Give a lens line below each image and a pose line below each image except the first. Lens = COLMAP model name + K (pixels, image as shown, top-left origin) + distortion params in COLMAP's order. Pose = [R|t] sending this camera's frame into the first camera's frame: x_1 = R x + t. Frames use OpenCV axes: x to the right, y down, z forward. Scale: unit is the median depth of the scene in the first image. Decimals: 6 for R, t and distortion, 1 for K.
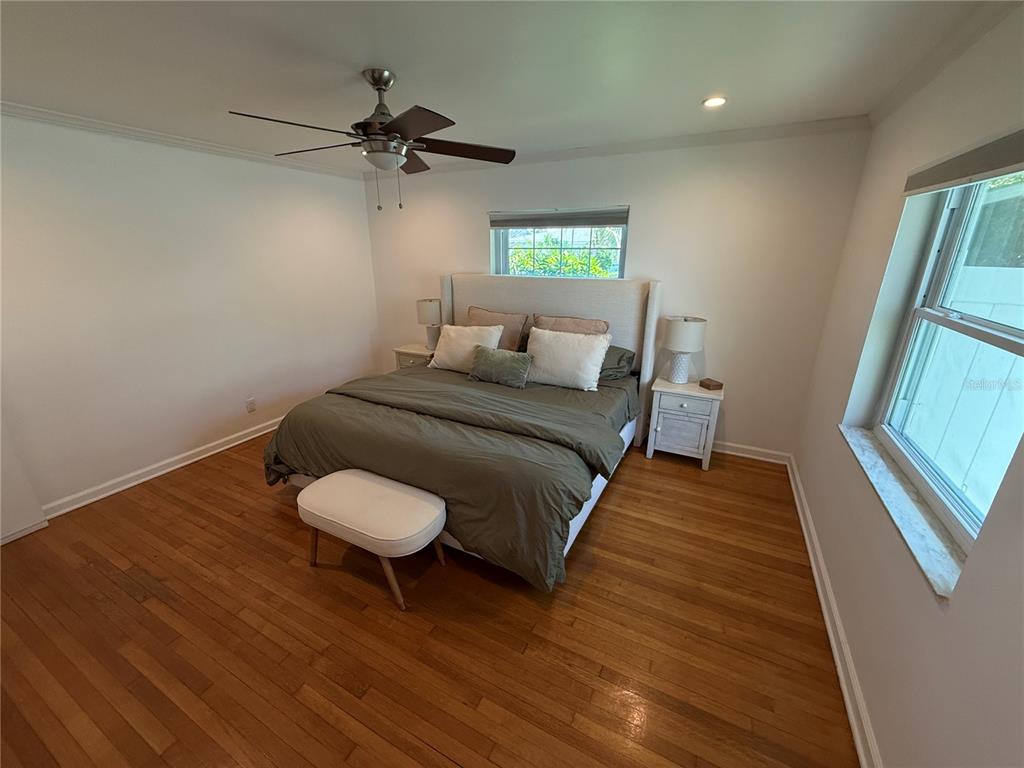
lens RADIAL K [[410.2, 0, 512.0], [0, 410.2, 384.0], [0, 0, 1]] dist [0.001139, -0.000107]
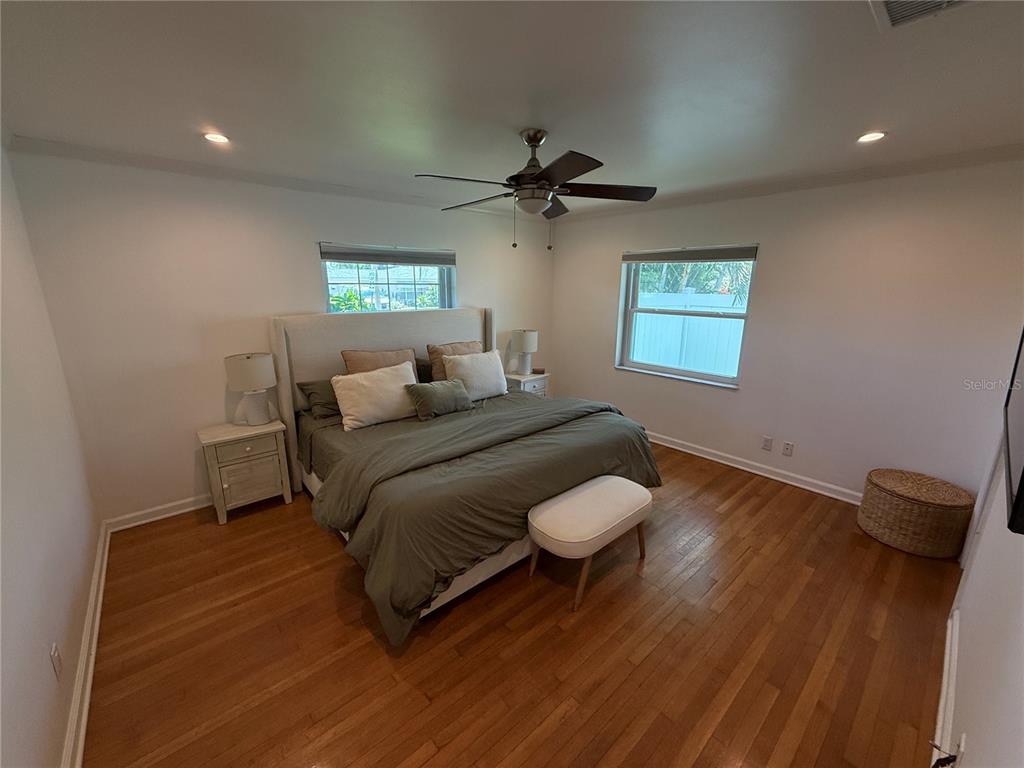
lens RADIAL K [[400.6, 0, 512.0], [0, 400.6, 384.0], [0, 0, 1]] dist [0.000190, -0.000039]
pose [[0.363128, -0.220042, 0.905384, -0.952815], [0.284728, 0.951437, 0.117037, -0.156646], [-0.887169, 0.215289, 0.408146, 0.480124]]
